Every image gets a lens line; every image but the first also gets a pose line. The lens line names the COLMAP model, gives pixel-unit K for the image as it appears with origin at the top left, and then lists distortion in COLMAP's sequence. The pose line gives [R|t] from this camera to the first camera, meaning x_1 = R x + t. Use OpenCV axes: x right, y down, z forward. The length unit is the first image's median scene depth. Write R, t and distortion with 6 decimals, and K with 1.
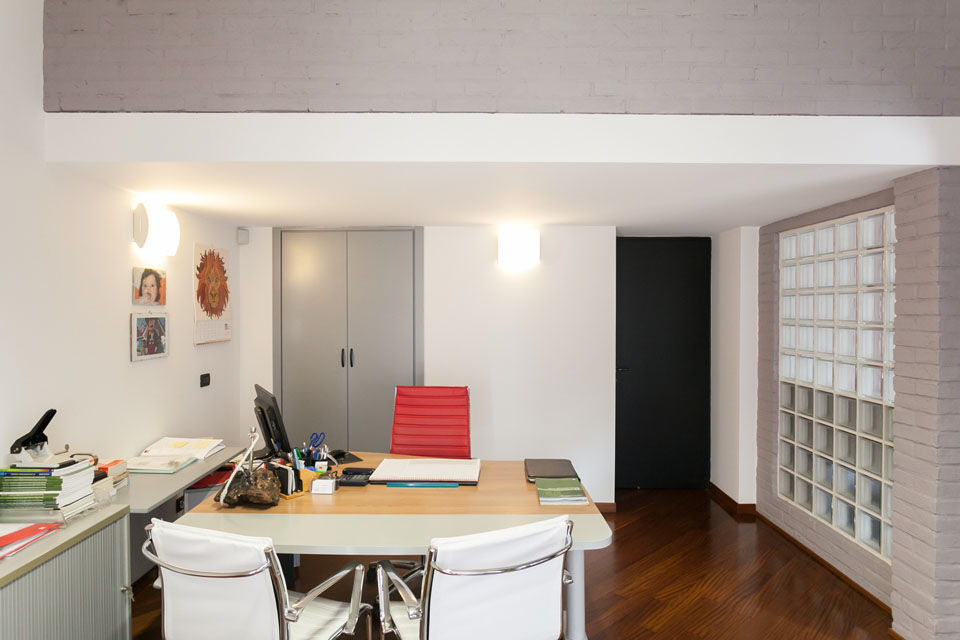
lens RADIAL K [[561.7, 0, 480.0], [0, 561.7, 320.0], [0, 0, 1]] dist [-0.005604, -0.001755]
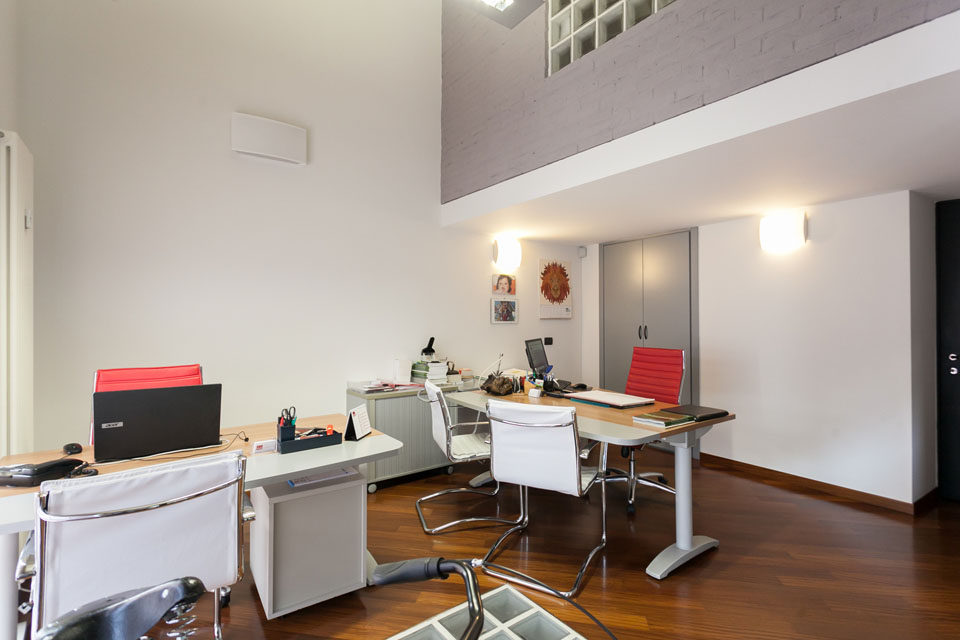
lens RADIAL K [[451.9, 0, 477.0], [0, 451.9, 309.7], [0, 0, 1]] dist [0.001319, 0.001108]
pose [[0.600238, -0.020945, -0.799547, 0.524706], [-0.011352, 0.999333, -0.034700, 0.073942], [0.799741, 0.029905, 0.599600, 0.038738]]
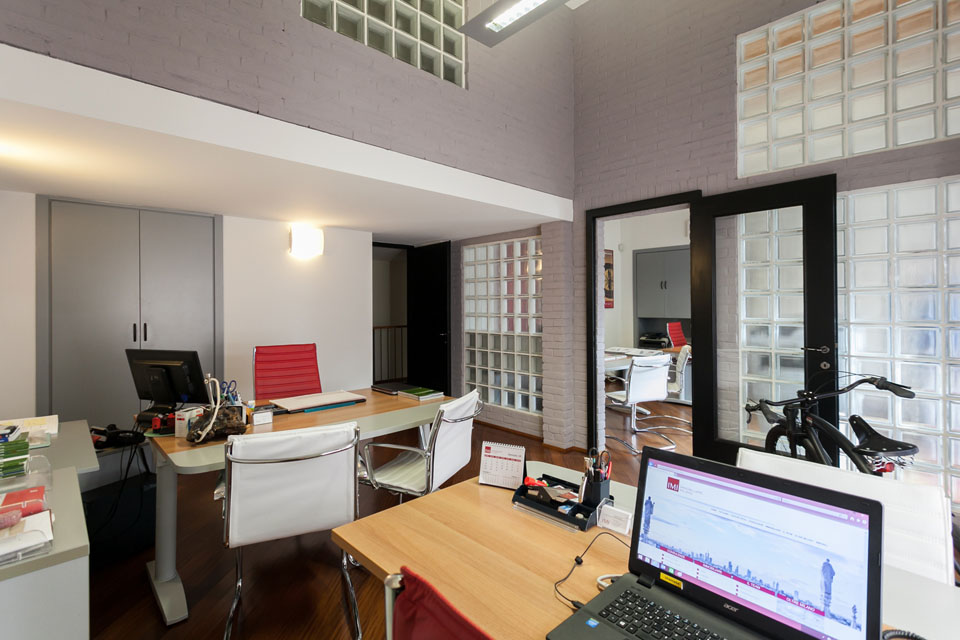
lens RADIAL K [[443.7, 0, 473.0], [0, 443.7, 304.9], [0, 0, 1]] dist [0.009203, 0.000794]
pose [[0.736312, -0.004713, 0.676626, -0.456266], [0.018615, 0.999738, -0.013294, 0.053772], [-0.676386, 0.022384, 0.736207, -0.026068]]
